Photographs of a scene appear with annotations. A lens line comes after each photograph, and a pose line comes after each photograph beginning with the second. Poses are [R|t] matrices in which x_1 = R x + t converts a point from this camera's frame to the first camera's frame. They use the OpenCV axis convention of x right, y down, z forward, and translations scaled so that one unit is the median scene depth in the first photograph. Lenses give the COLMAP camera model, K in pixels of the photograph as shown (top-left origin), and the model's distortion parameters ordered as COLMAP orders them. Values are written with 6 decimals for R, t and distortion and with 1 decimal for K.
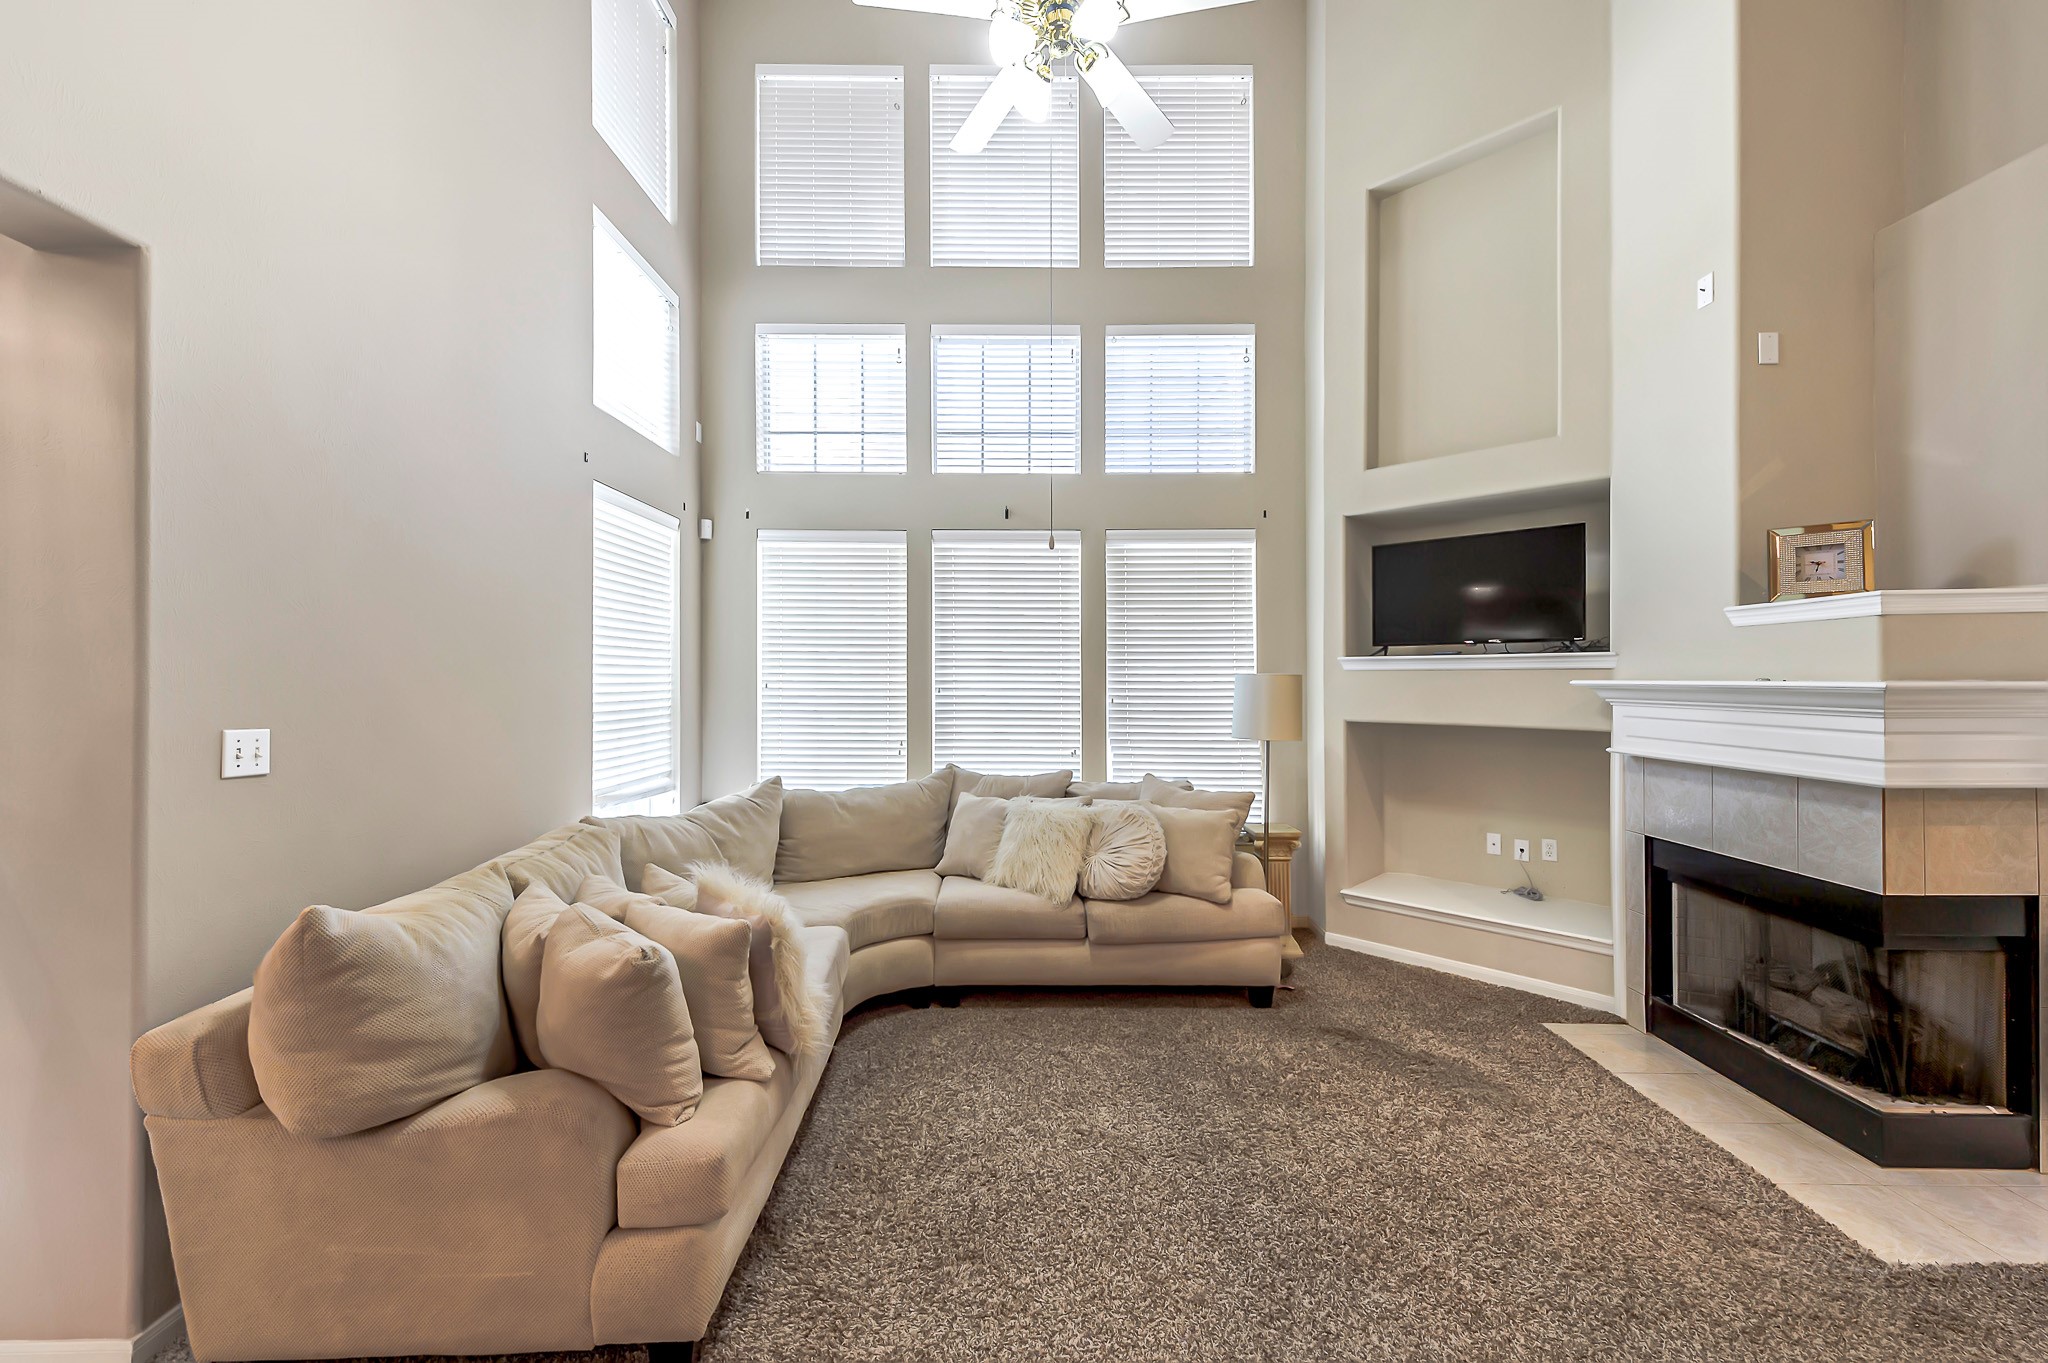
lens RADIAL K [[795.4, 0, 1026.8], [0, 795.4, 681.5], [0, 0, 1]] dist [0.001154, -0.001770]
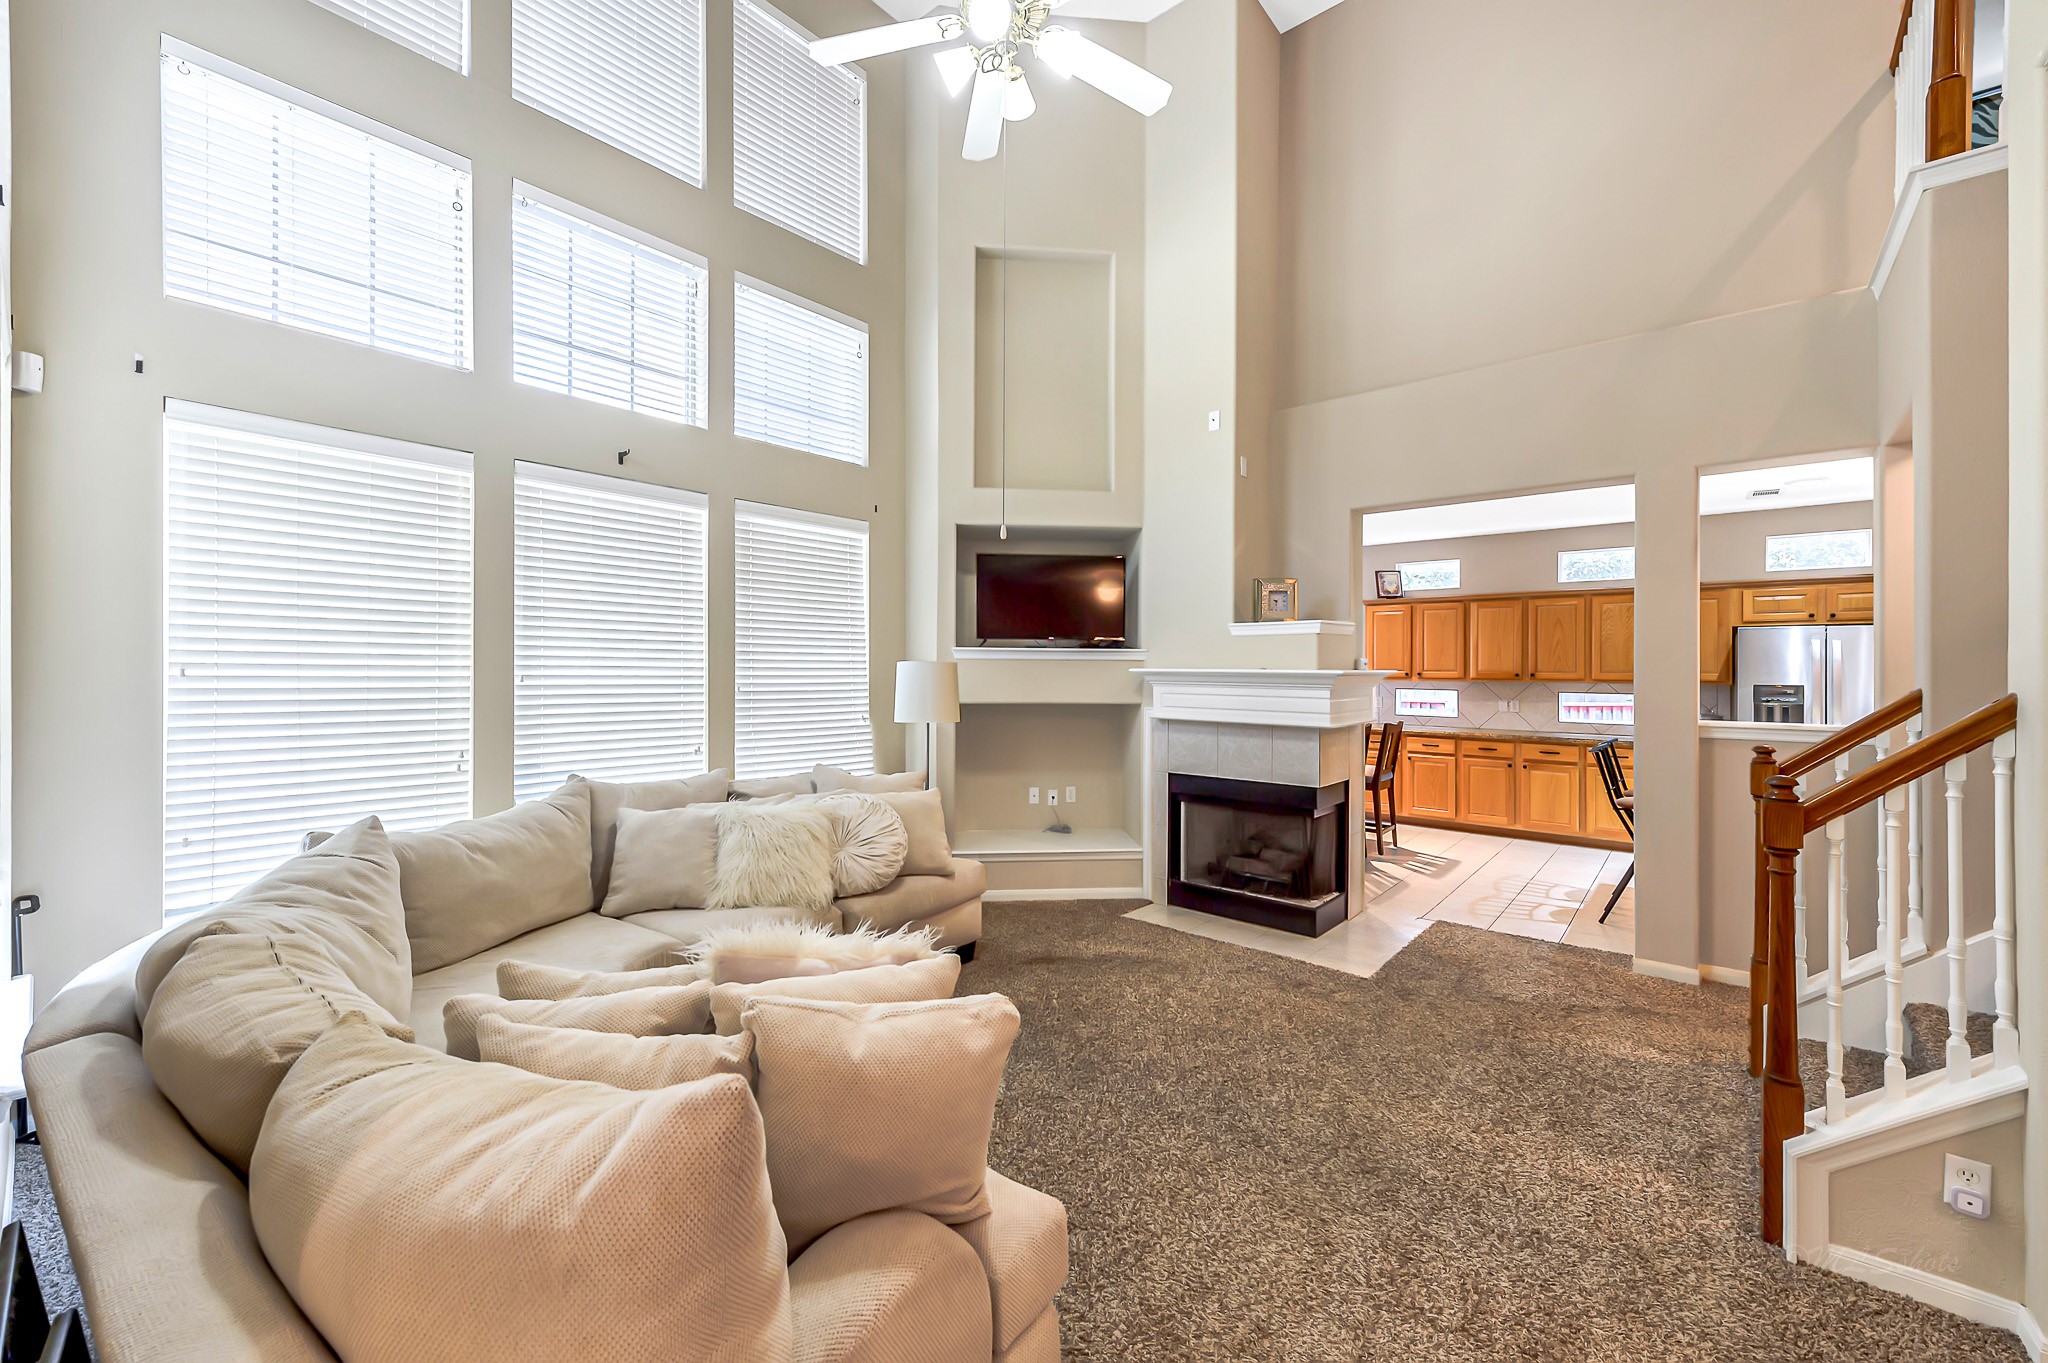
lens RADIAL K [[795.4, 0, 1033.4], [0, 795.4, 672.6], [0, 0, 1]] dist [0.001154, -0.001770]
pose [[0.648687, -0.000856, 0.761055, -0.408386], [-0.004853, 0.999974, 0.005261, -0.000527], [-0.761040, -0.007107, 0.648666, 0.178096]]
